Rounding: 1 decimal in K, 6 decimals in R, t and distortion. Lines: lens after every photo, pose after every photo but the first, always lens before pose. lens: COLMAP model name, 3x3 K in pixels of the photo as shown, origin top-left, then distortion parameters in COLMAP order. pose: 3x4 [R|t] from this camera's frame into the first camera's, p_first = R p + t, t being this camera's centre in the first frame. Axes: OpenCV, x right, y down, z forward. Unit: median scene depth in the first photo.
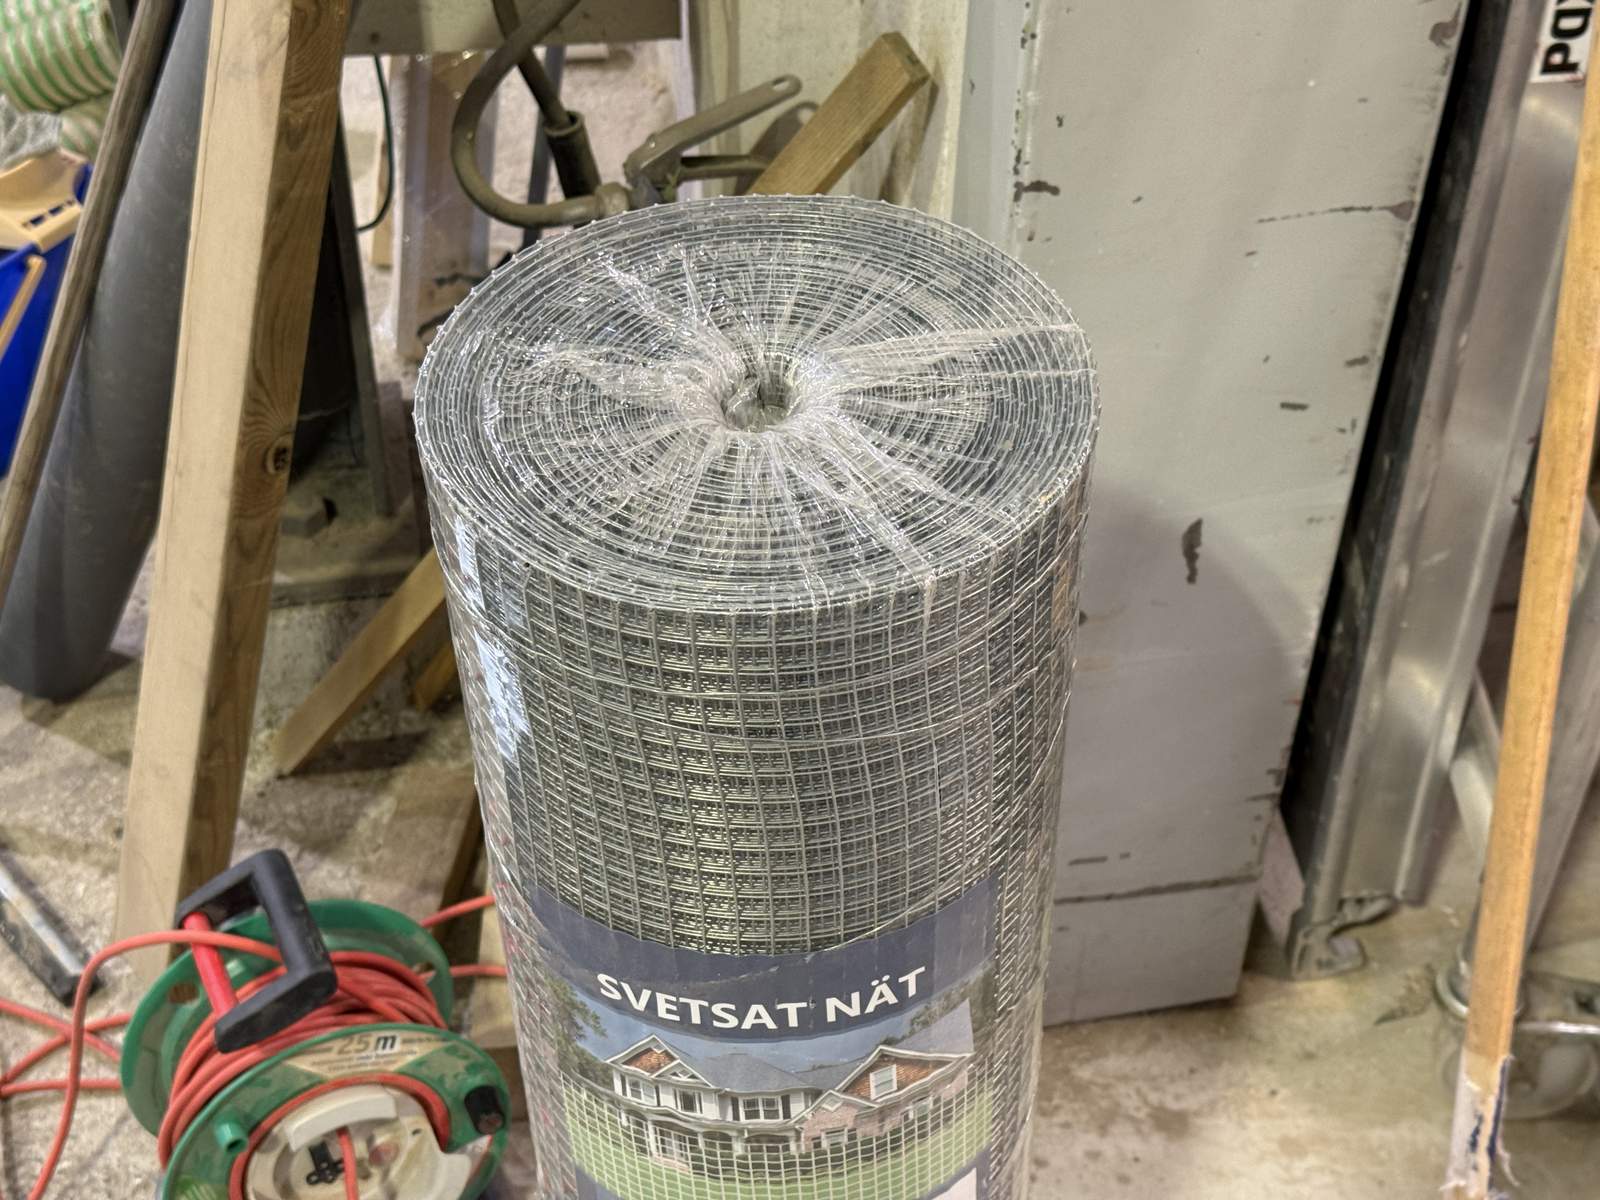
lens RADIAL K [[2309.7, 0, 811.2], [0, 2309.7, 592.7], [0, 0, 1]] dist [0.107646, 0.000000]
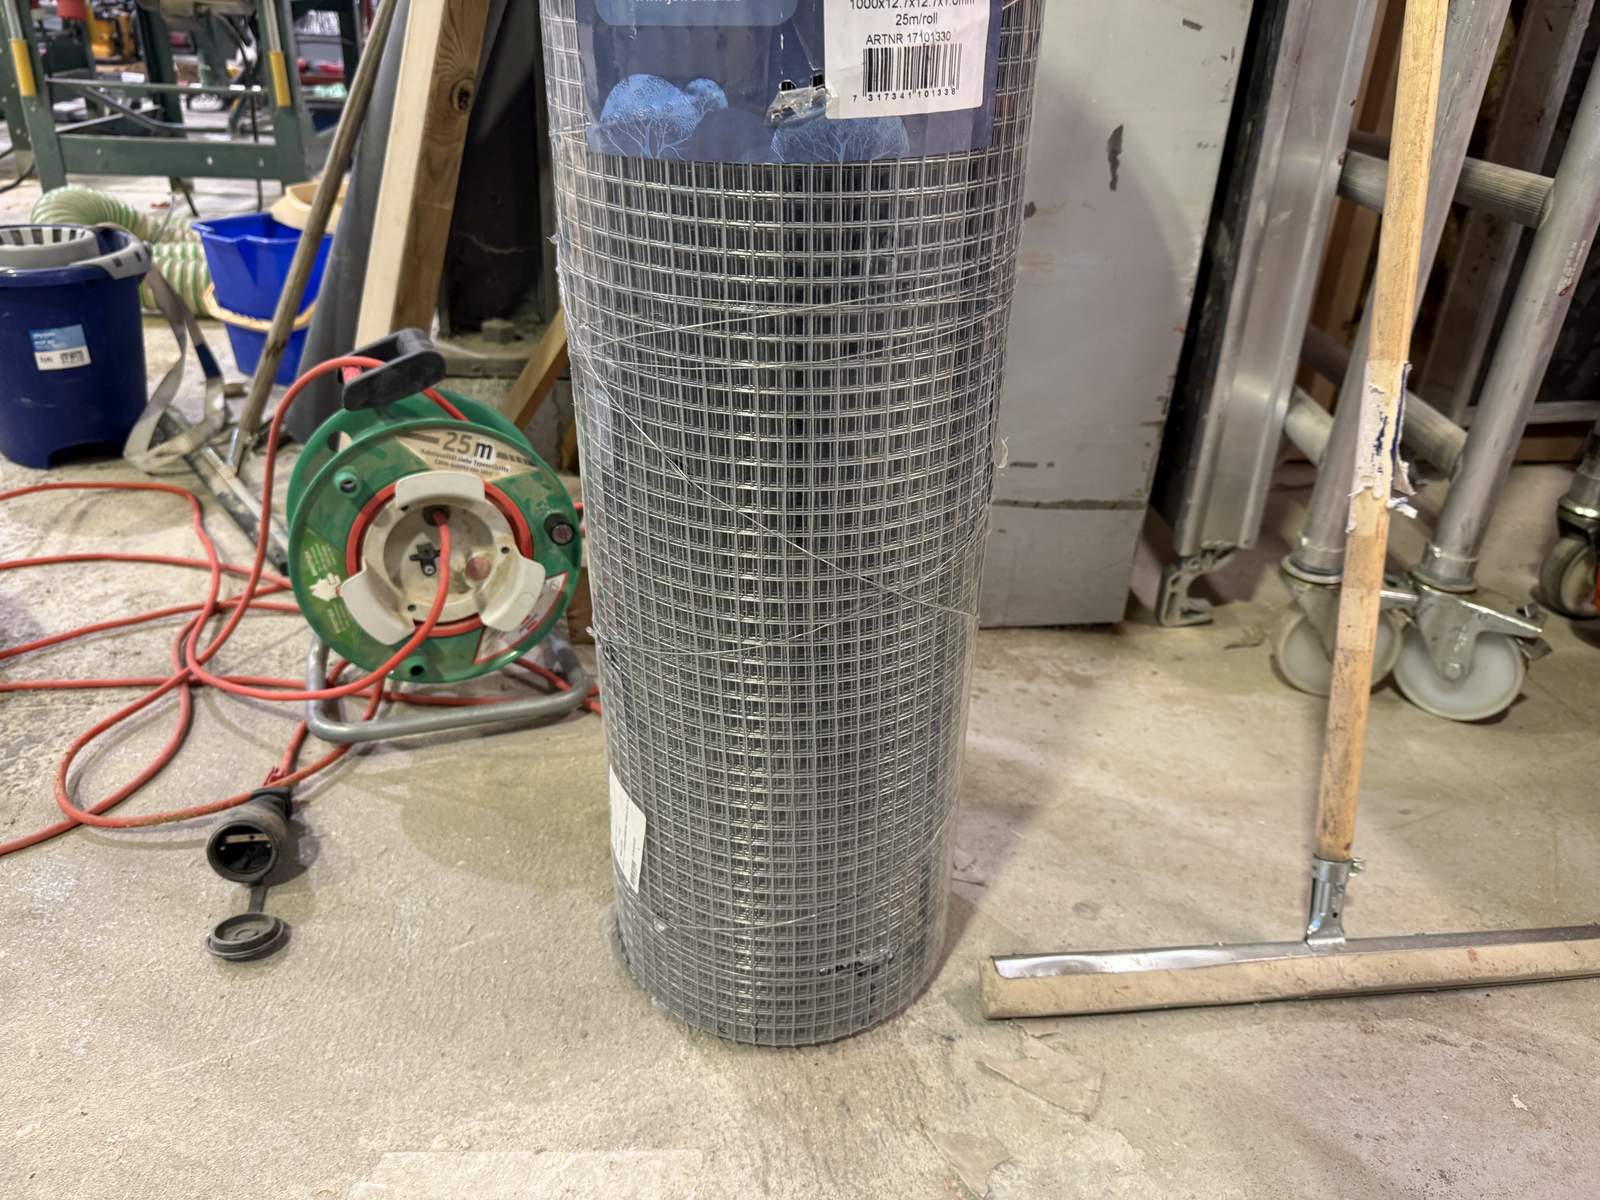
lens RADIAL K [[1161.5, 0, 803.1], [0, 1161.5, 594.6], [0, 0, 1]] dist [0.064180, -0.094002]
pose [[0.998394, 0.049938, -0.026737, 0.012954], [-0.054829, 0.970523, -0.234688, 0.403999], [0.014229, 0.235777, 0.971703, 0.390267]]
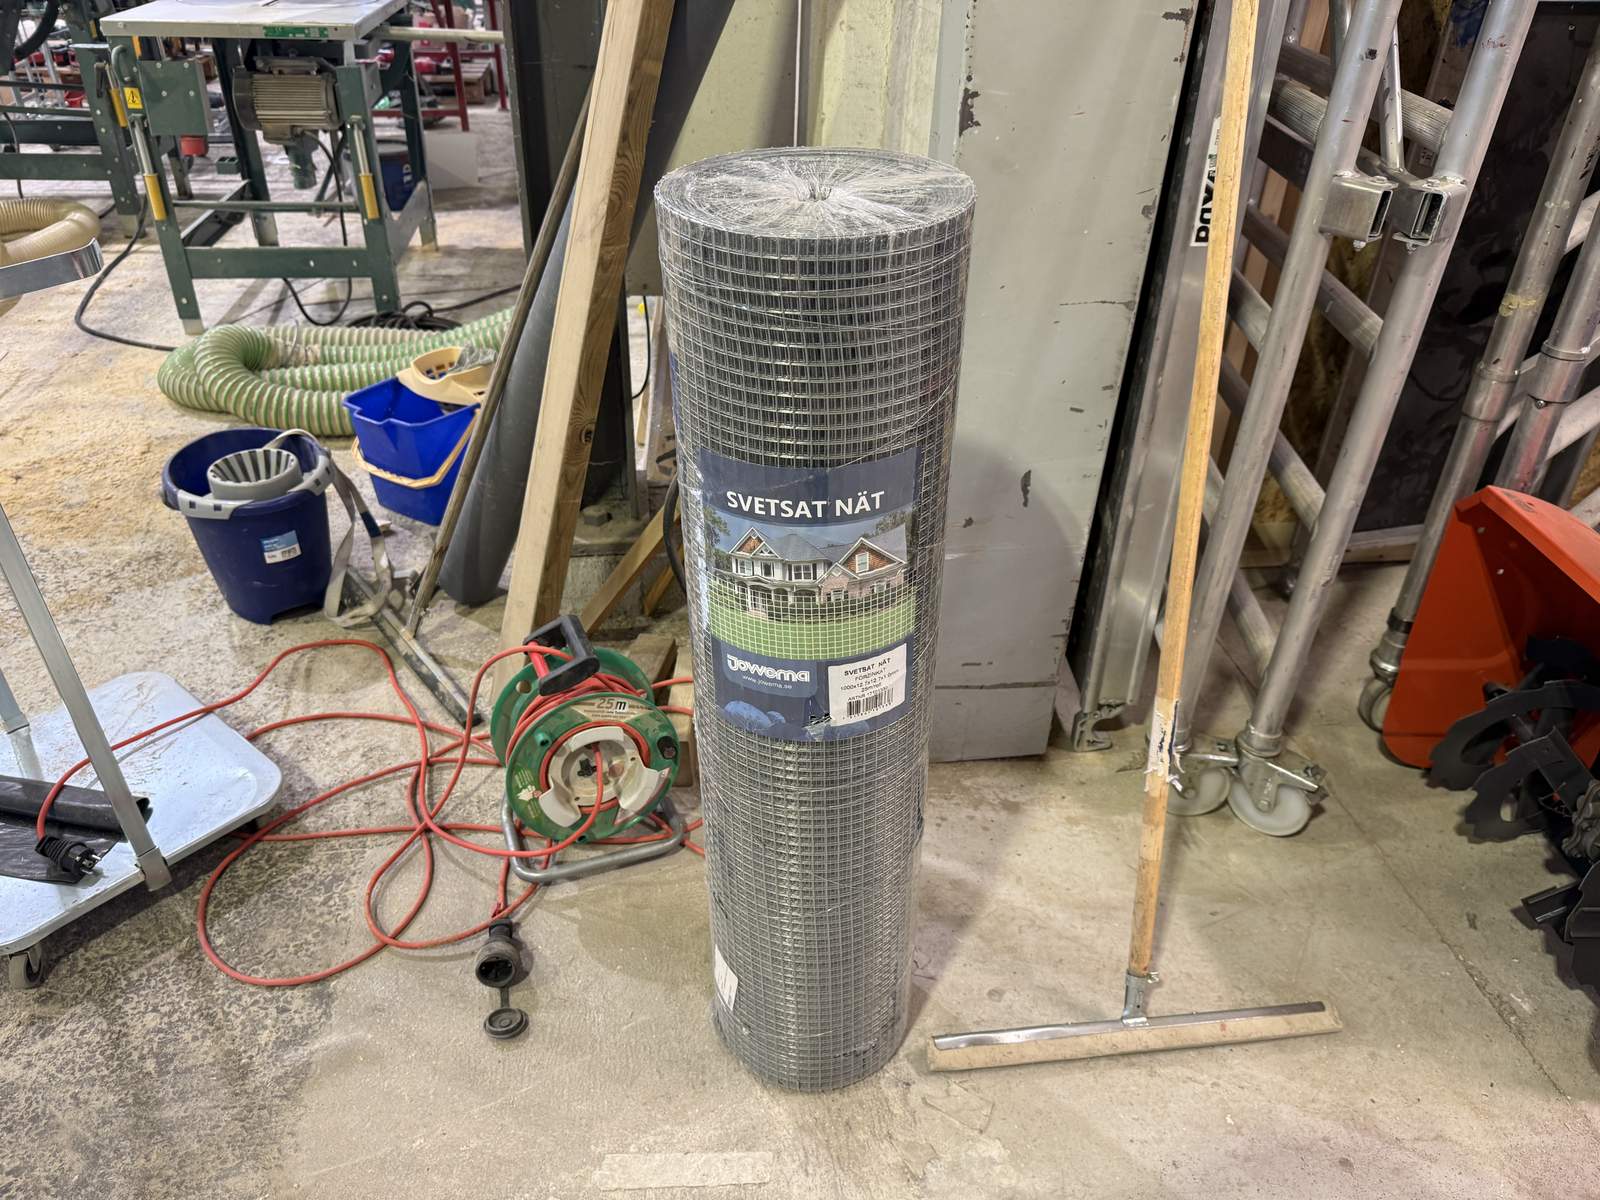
lens RADIAL K [[1161.5, 0, 799.8], [0, 1161.5, 599.7], [0, 0, 1]] dist [0.064180, -0.094002]
pose [[0.998342, 0.039781, -0.041610, 0.011693], [-0.045007, 0.990053, -0.133305, 0.226034], [0.035893, 0.134956, 0.990201, -0.010623]]
